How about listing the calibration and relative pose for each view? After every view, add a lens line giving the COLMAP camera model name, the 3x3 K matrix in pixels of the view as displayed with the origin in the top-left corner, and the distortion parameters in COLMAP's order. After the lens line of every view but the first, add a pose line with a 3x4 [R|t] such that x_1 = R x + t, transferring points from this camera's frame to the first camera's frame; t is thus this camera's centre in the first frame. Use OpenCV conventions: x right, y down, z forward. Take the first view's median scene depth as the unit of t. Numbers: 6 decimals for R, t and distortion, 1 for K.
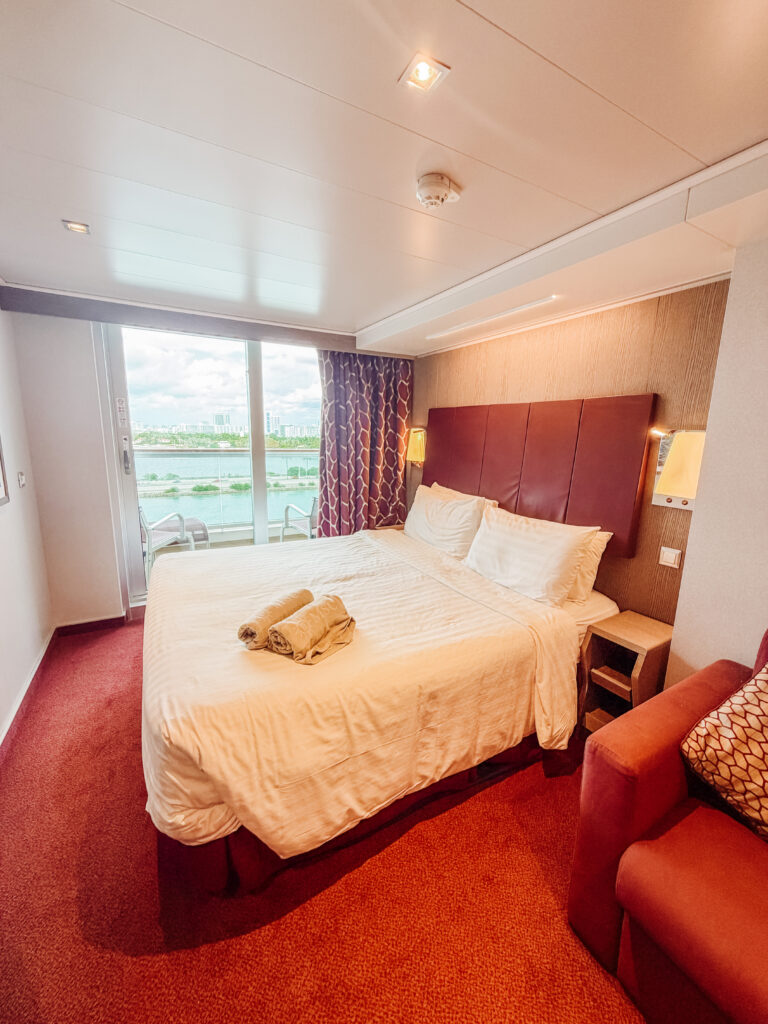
lens RADIAL K [[410.5, 0, 384.0], [0, 410.5, 512.0], [0, 0, 1]] dist [-0.000633, -0.000008]
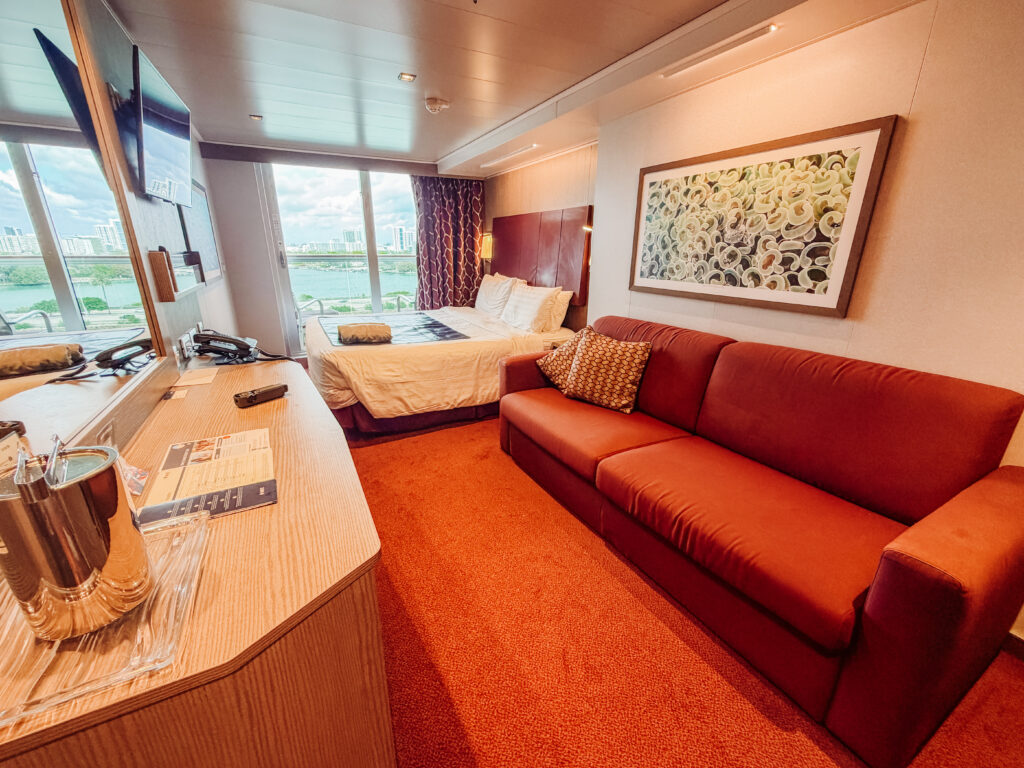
lens RADIAL K [[410.5, 0, 512.0], [0, 410.5, 384.0], [0, 0, 1]] dist [-0.000633, -0.000008]
pose [[0.999700, -0.009254, -0.022688, 0.199457], [0.012156, 0.991268, 0.131301, 0.120634], [0.021275, -0.131537, 0.991083, -0.438764]]
